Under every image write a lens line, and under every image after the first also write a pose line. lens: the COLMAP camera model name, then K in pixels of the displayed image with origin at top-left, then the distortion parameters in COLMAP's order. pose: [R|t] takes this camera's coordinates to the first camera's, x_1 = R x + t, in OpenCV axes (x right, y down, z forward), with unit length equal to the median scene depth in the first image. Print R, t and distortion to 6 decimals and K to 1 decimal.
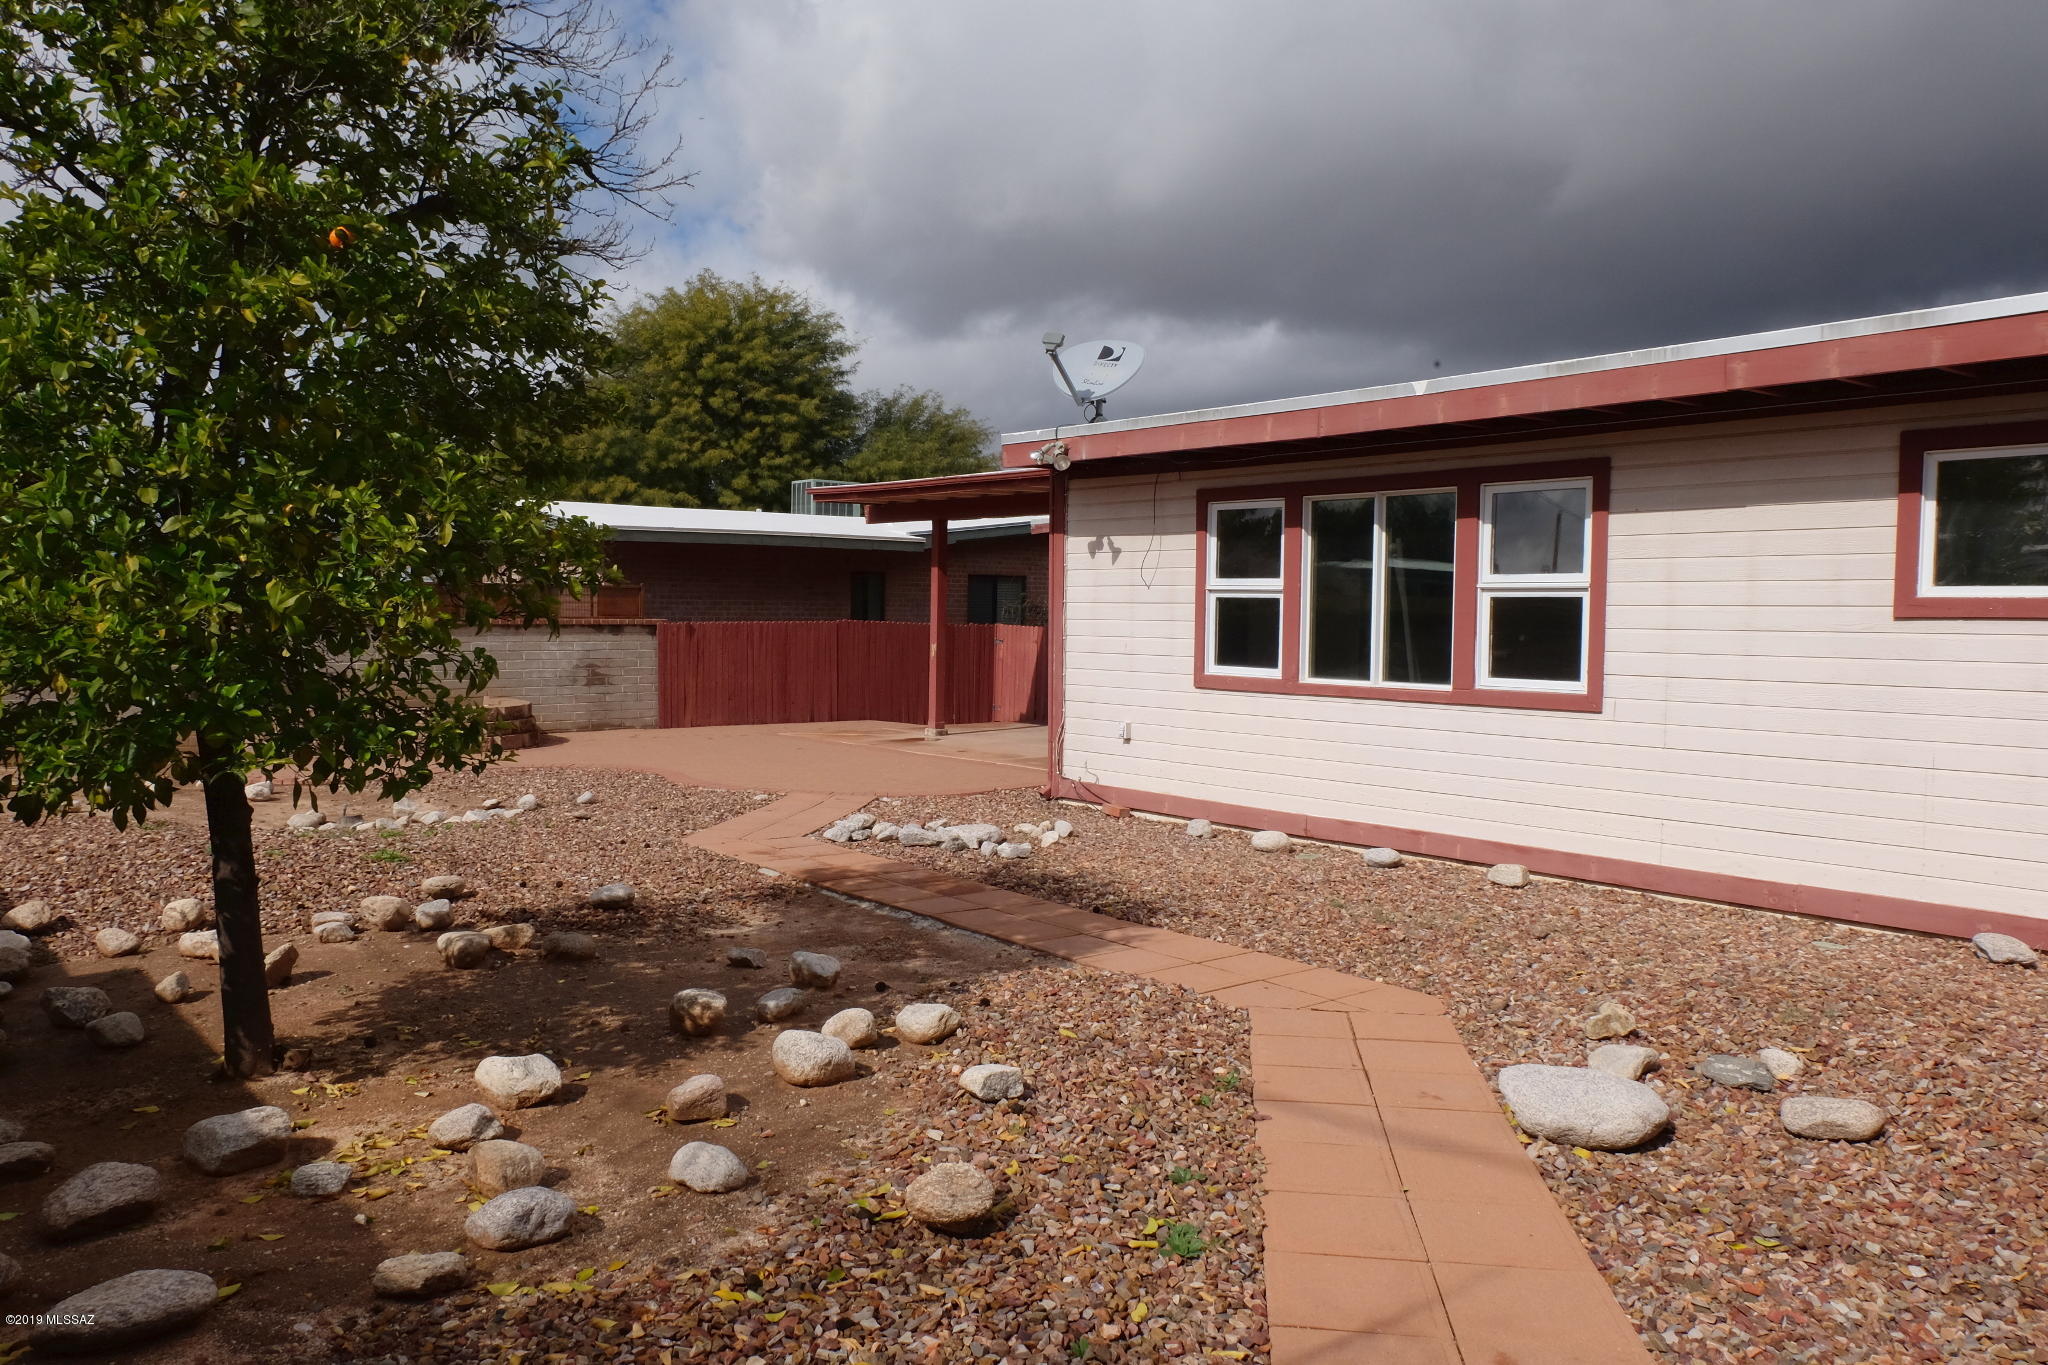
lens RADIAL K [[1477.0, 0, 1021.4], [0, 1477.0, 674.9], [0, 0, 1]] dist [-0.056667, 0.065869]
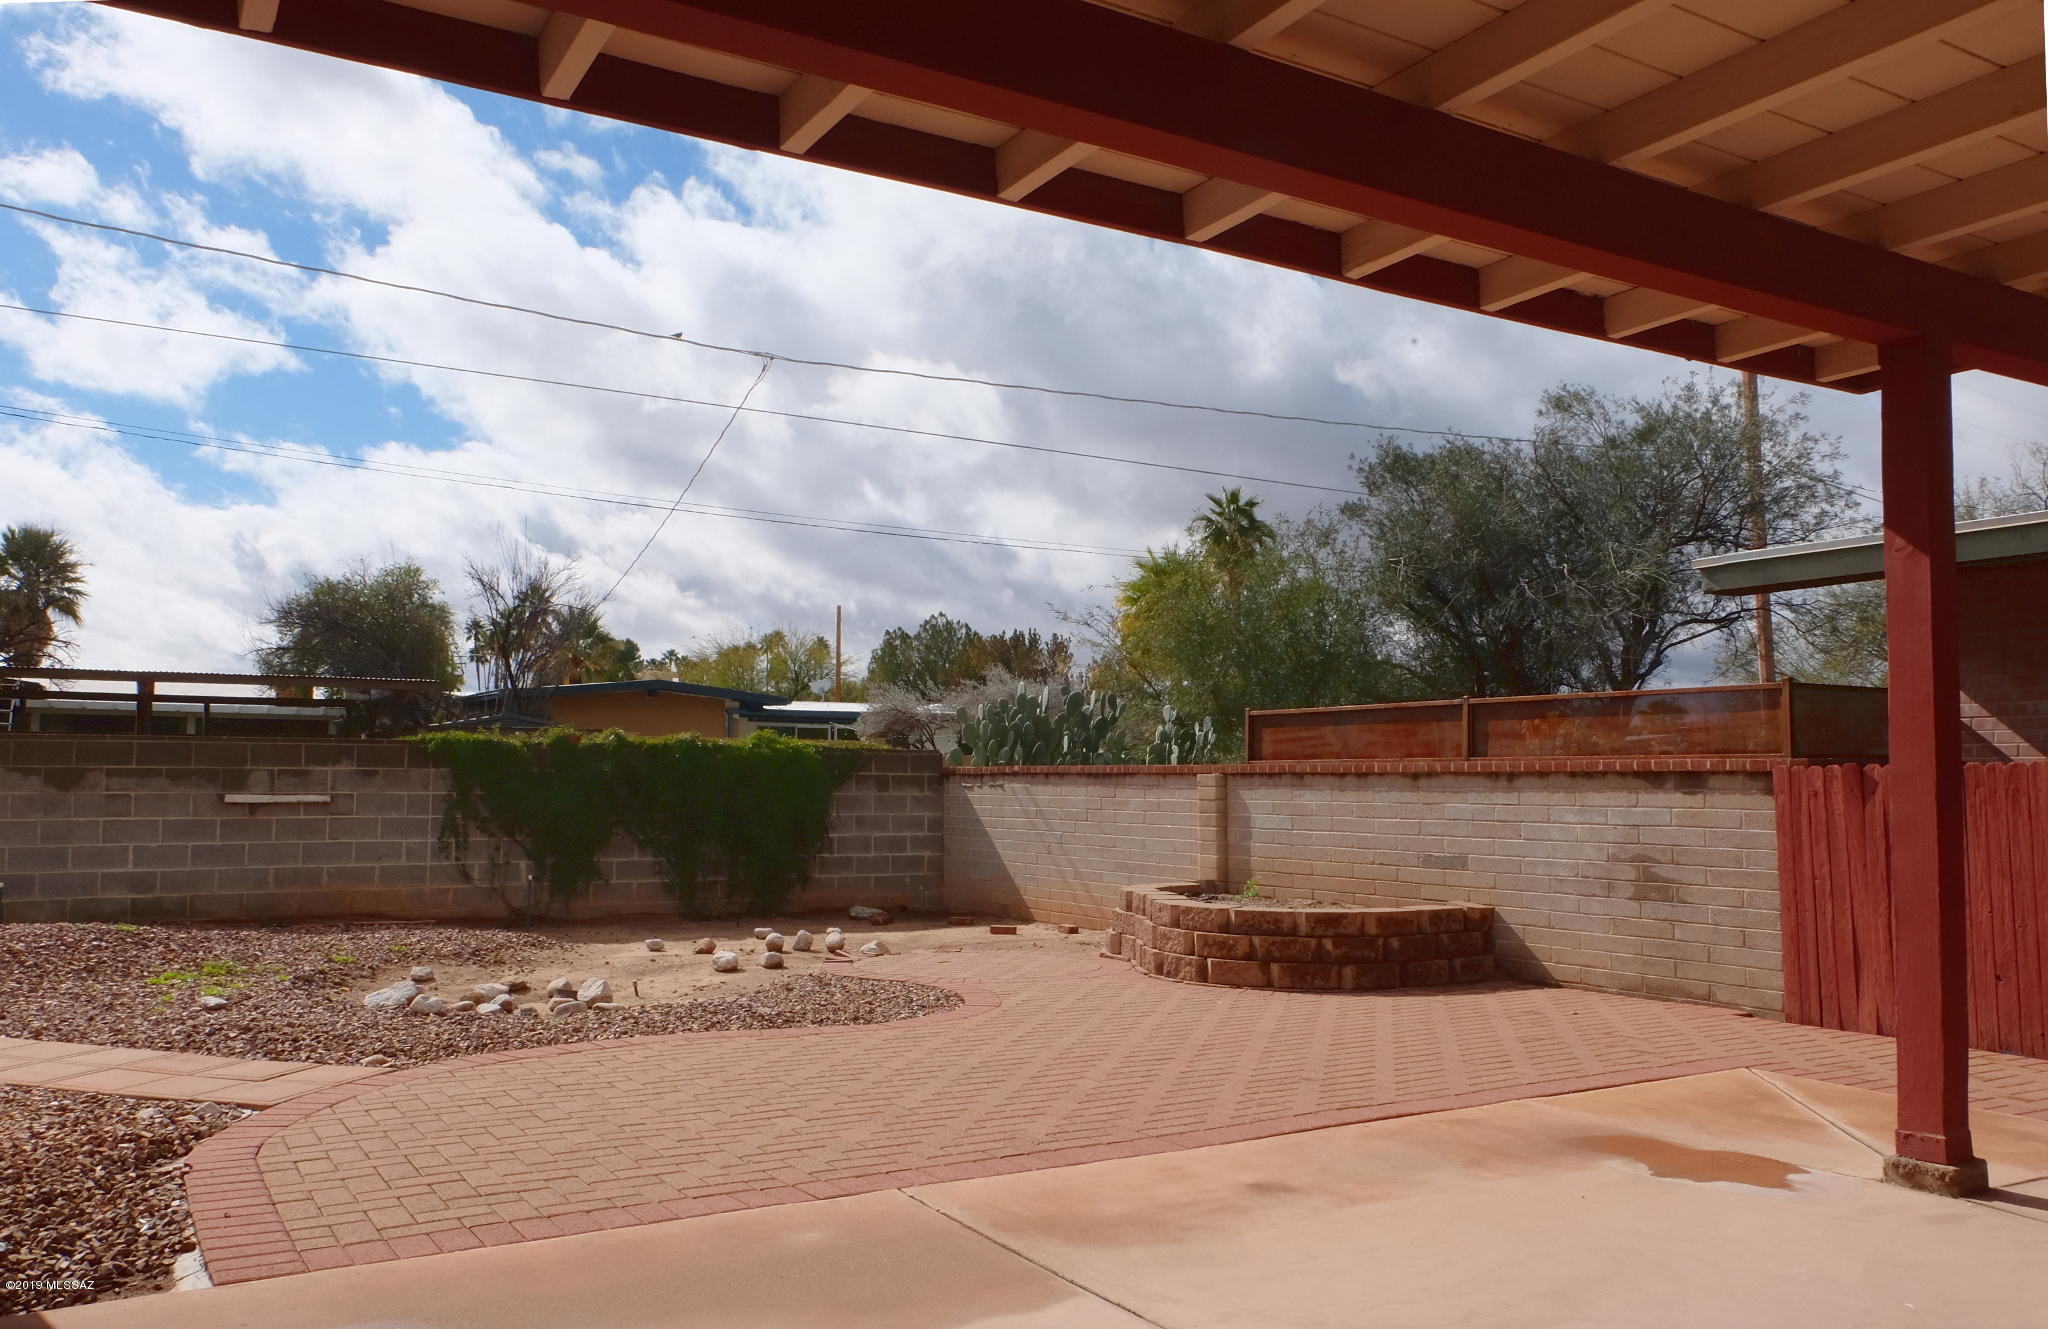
lens RADIAL K [[1494.2, 0, 1011.9], [0, 1494.2, 658.7], [0, 0, 1]] dist [-0.037213, -0.000114]
pose [[-0.174704, -0.090847, -0.980421, 0.370327], [-0.042923, 0.995491, -0.084594, -0.036074], [0.983685, 0.027304, -0.177816, 1.508353]]
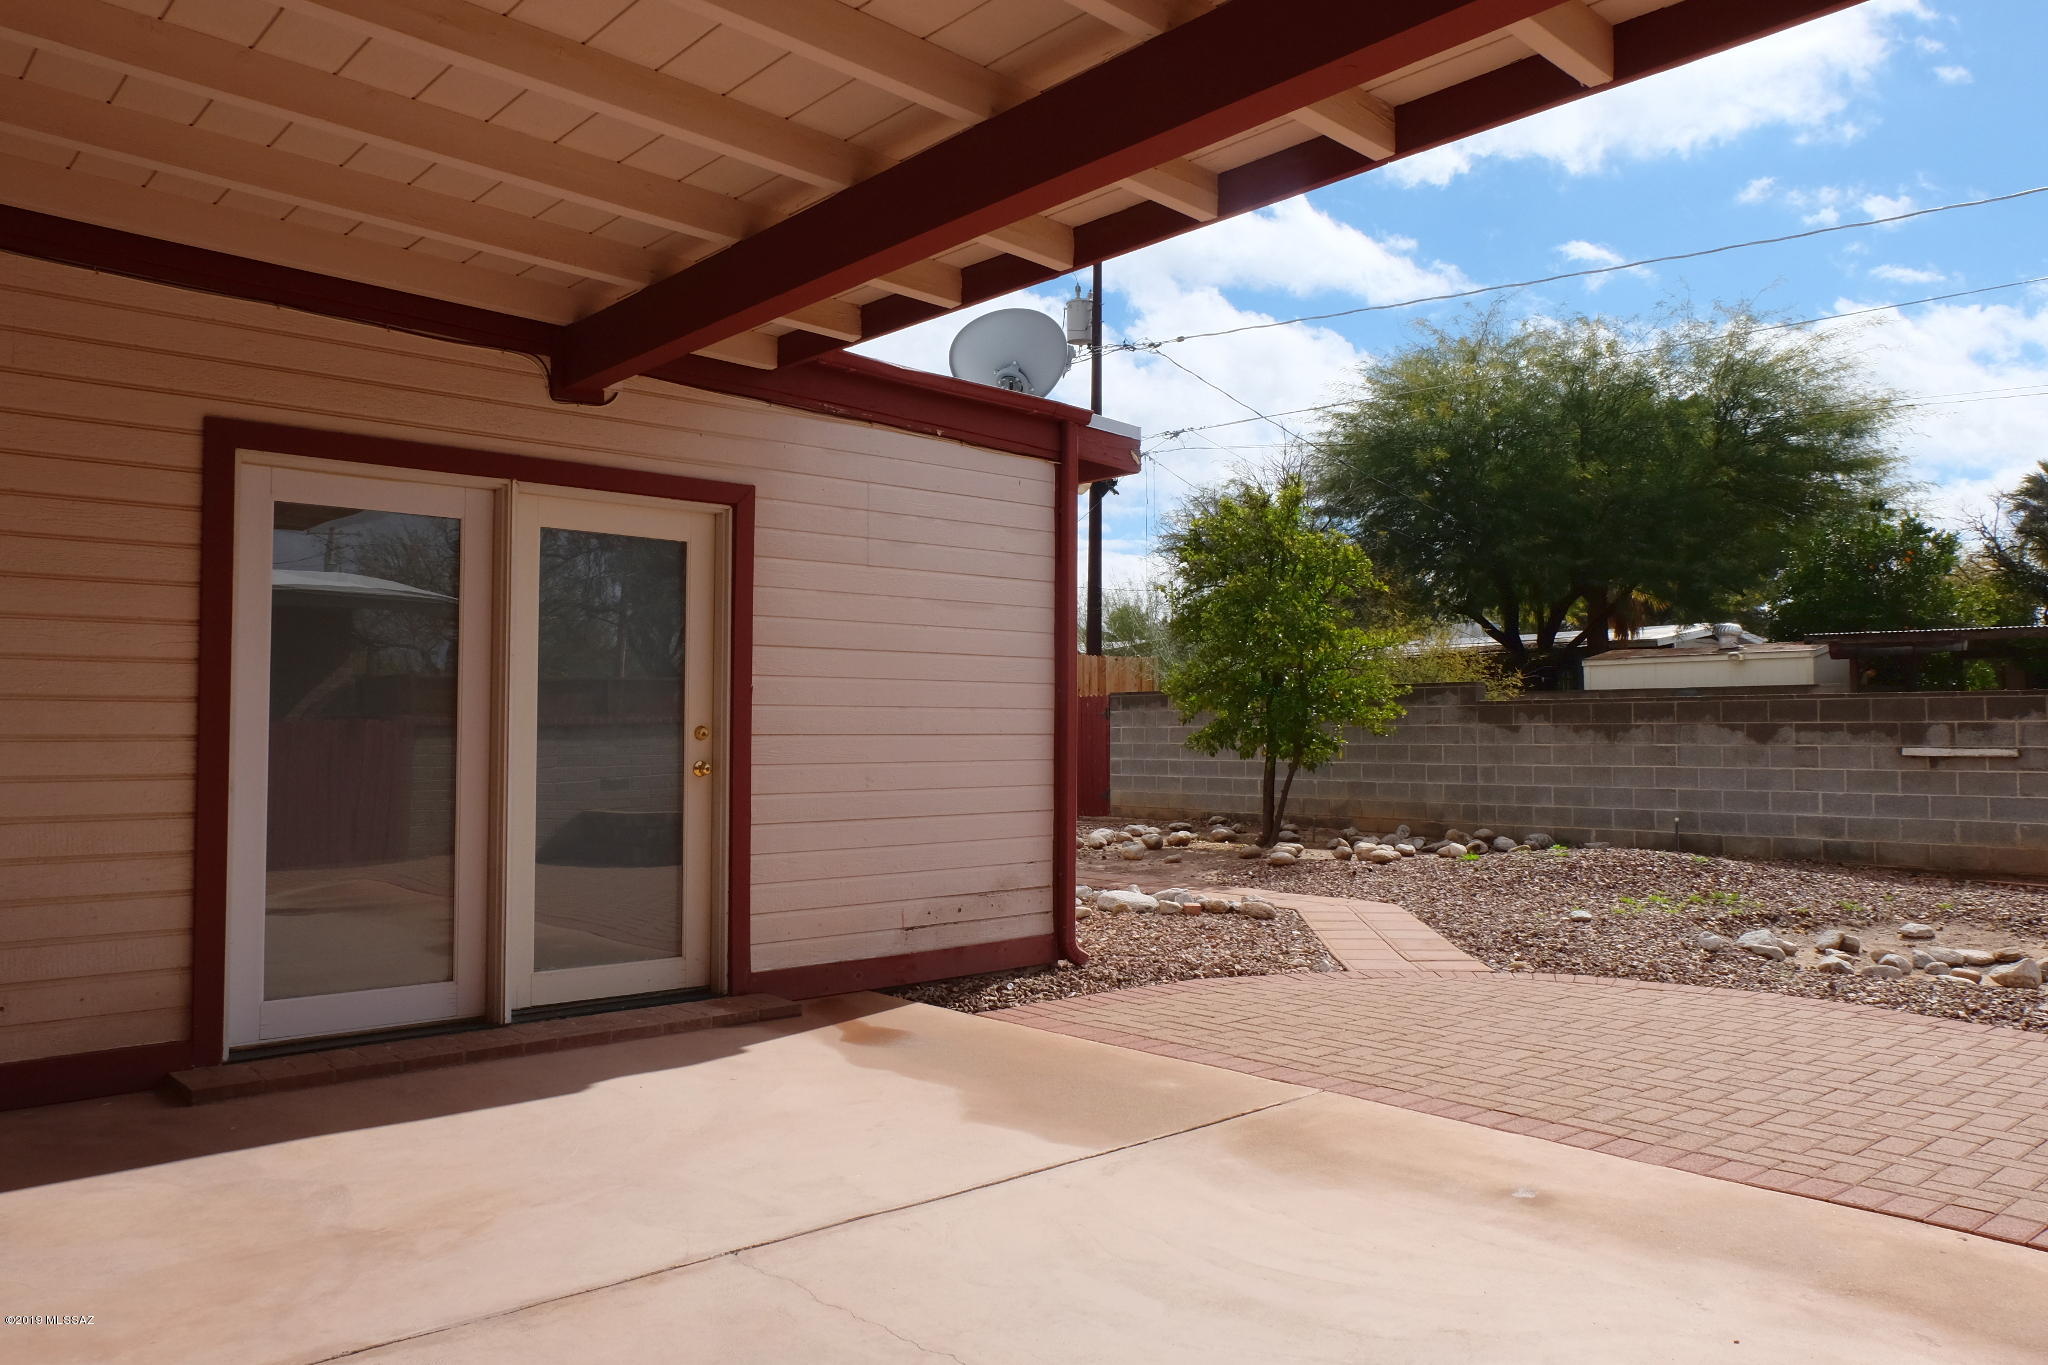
lens RADIAL K [[1477.0, 0, 1025.4], [0, 1477.0, 698.4], [0, 0, 1]] dist [-0.056667, 0.065869]
pose [[-0.997775, -0.017193, -0.064420, 0.093407], [-0.018083, 0.999749, 0.013253, -0.045497], [0.064176, 0.014388, -0.997835, 1.871319]]
